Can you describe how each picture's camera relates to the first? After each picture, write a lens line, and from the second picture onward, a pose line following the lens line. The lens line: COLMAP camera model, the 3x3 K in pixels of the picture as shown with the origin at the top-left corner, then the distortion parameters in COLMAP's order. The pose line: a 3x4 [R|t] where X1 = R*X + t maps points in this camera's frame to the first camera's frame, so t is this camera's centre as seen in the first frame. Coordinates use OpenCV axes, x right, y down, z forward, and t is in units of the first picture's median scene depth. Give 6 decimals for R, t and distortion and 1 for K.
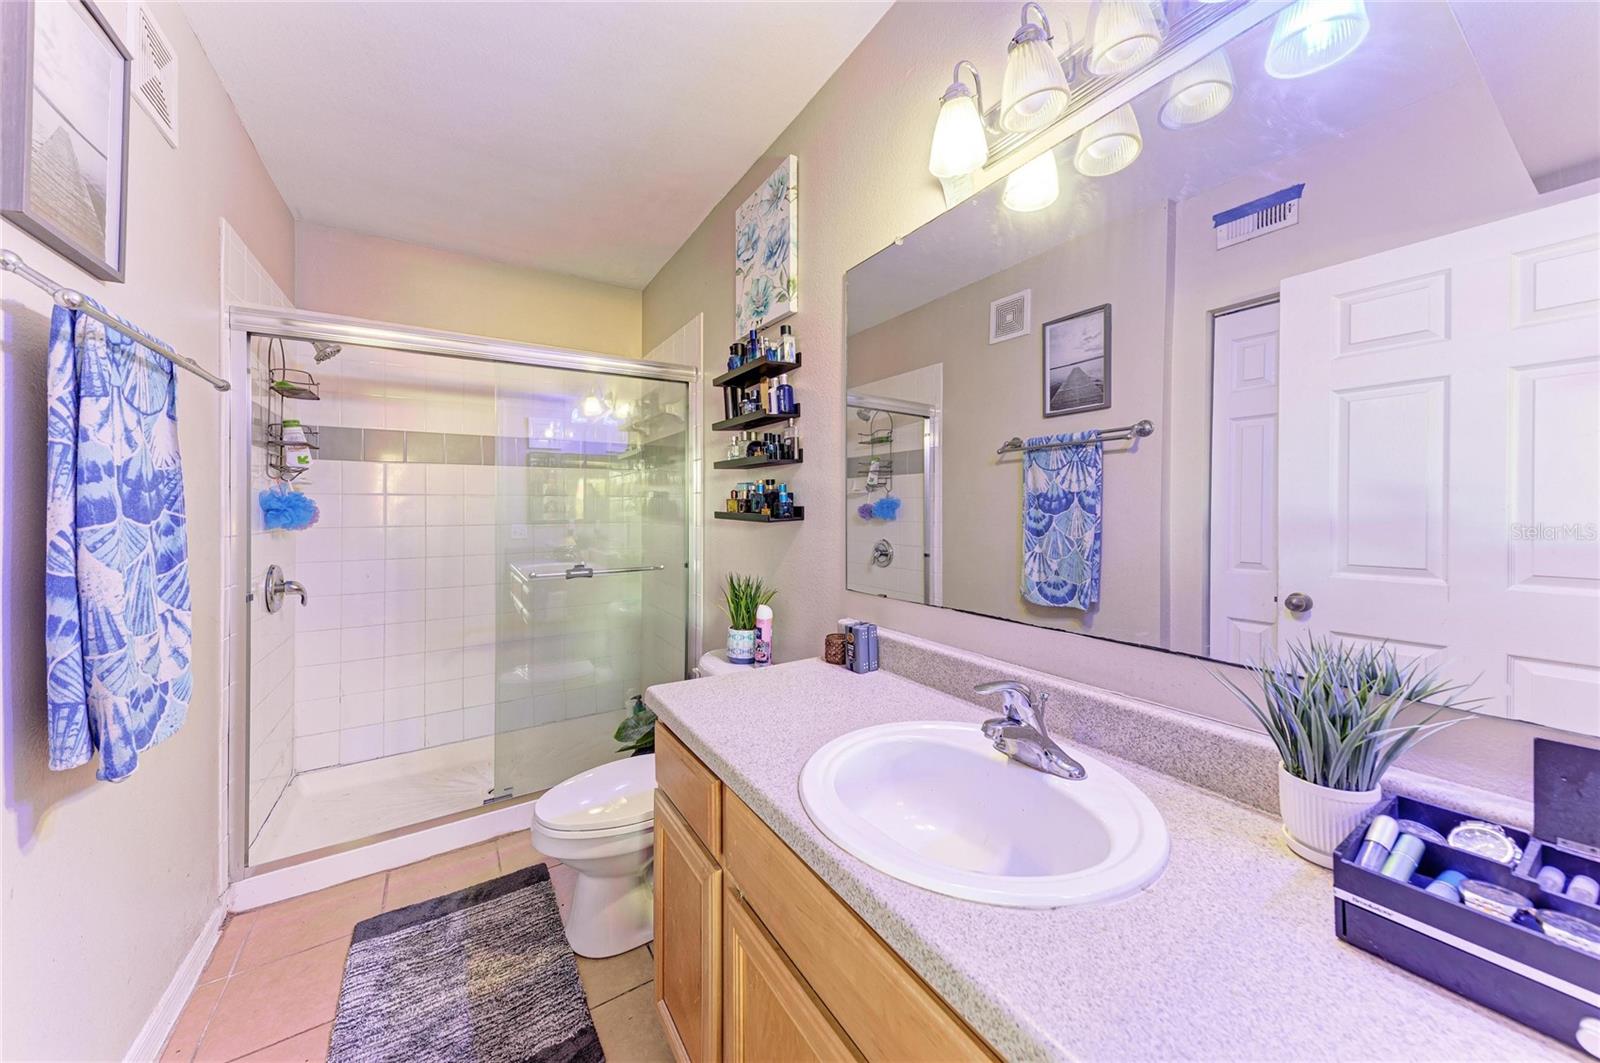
lens RADIAL K [[551.1, 0, 801.2], [0, 551.1, 515.4], [0, 0, 1]] dist [0.008872, -0.000173]
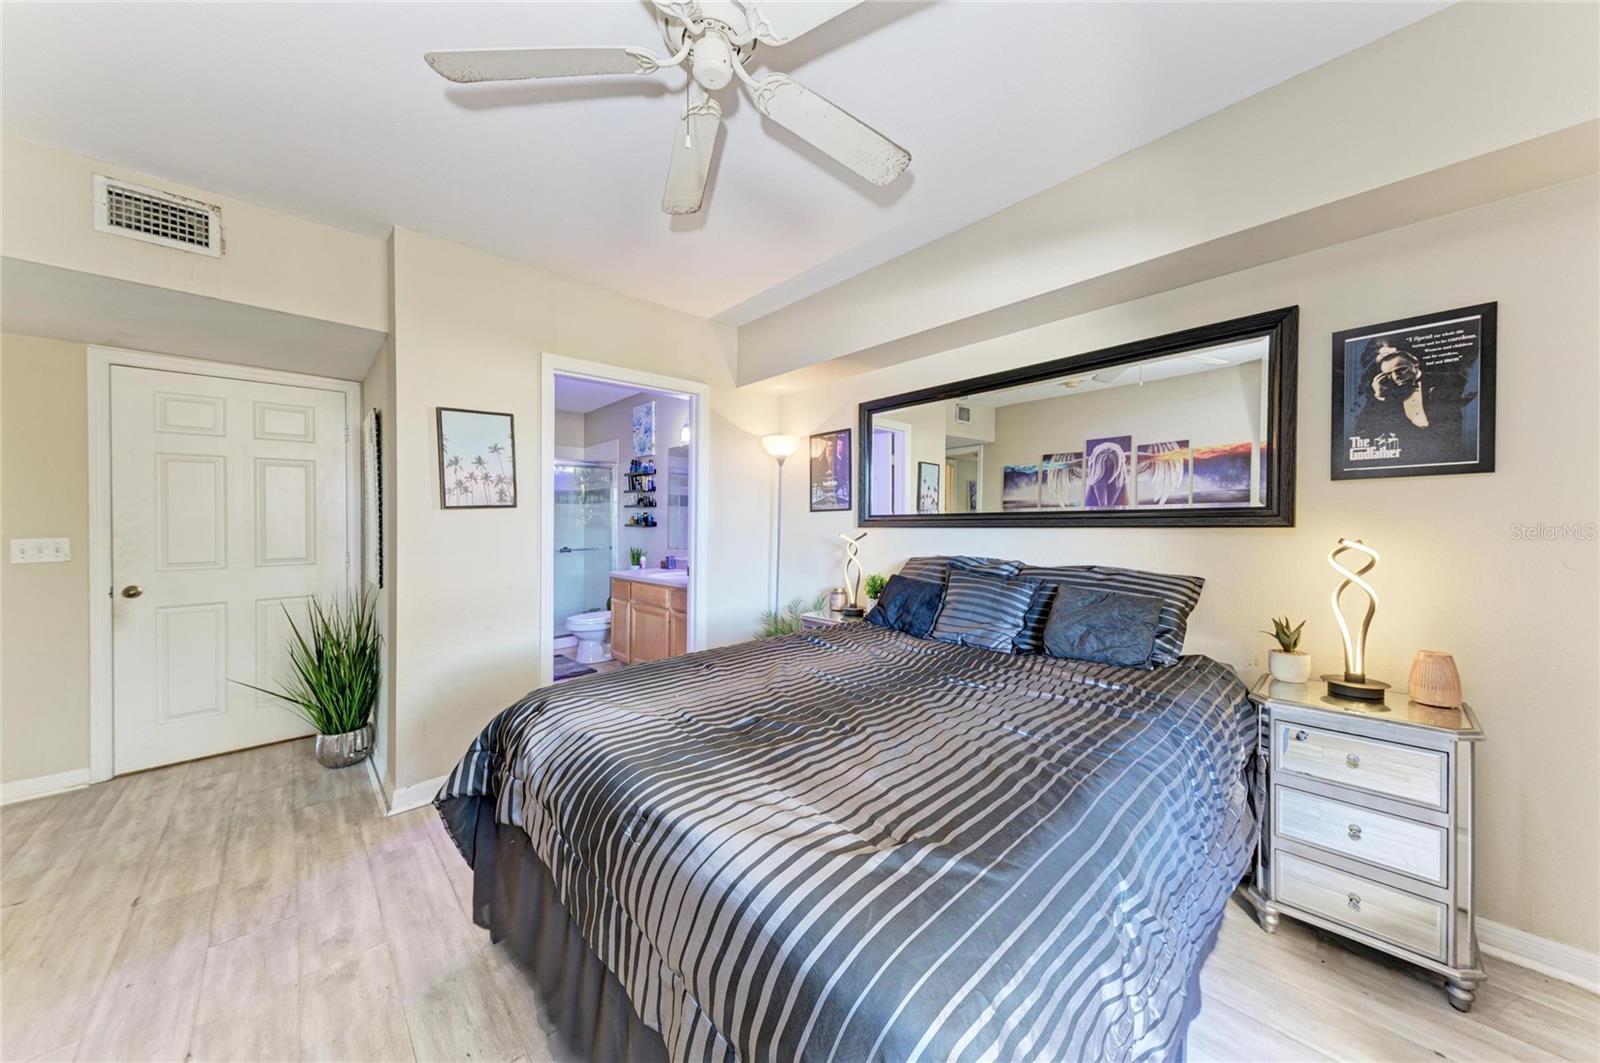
lens RADIAL K [[551.1, 0, 801.2], [0, 551.1, 515.4], [0, 0, 1]] dist [0.008872, -0.000173]
pose [[0.984224, -0.003285, 0.176894, 0.230261], [0.008064, 0.999621, -0.026304, 0.030851], [-0.176741, 0.027316, 0.983878, -1.931322]]
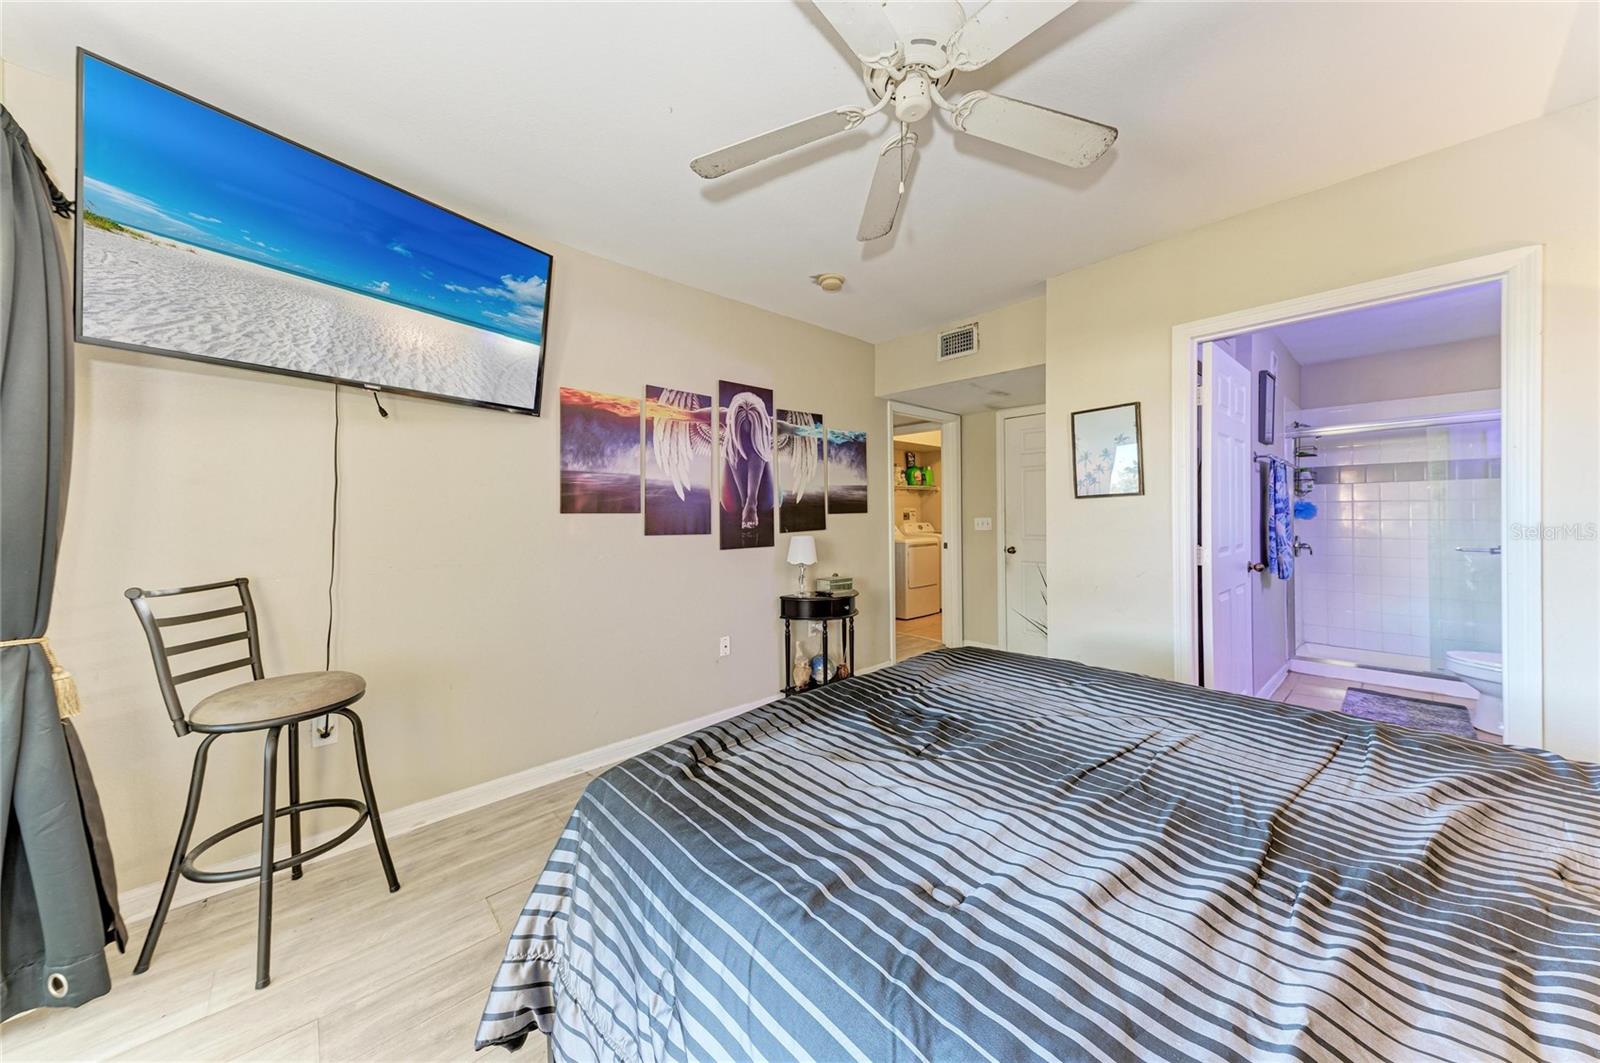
lens RADIAL K [[537.0, 0, 801.8], [0, 537.0, 511.8], [0, 0, 1]] dist [0.014347, -0.000096]
pose [[0.154985, 0.000727, -0.987917, 1.002447], [-0.009833, 0.999951, -0.000807, 0.018880], [0.987868, 0.009839, 0.154985, -1.462133]]
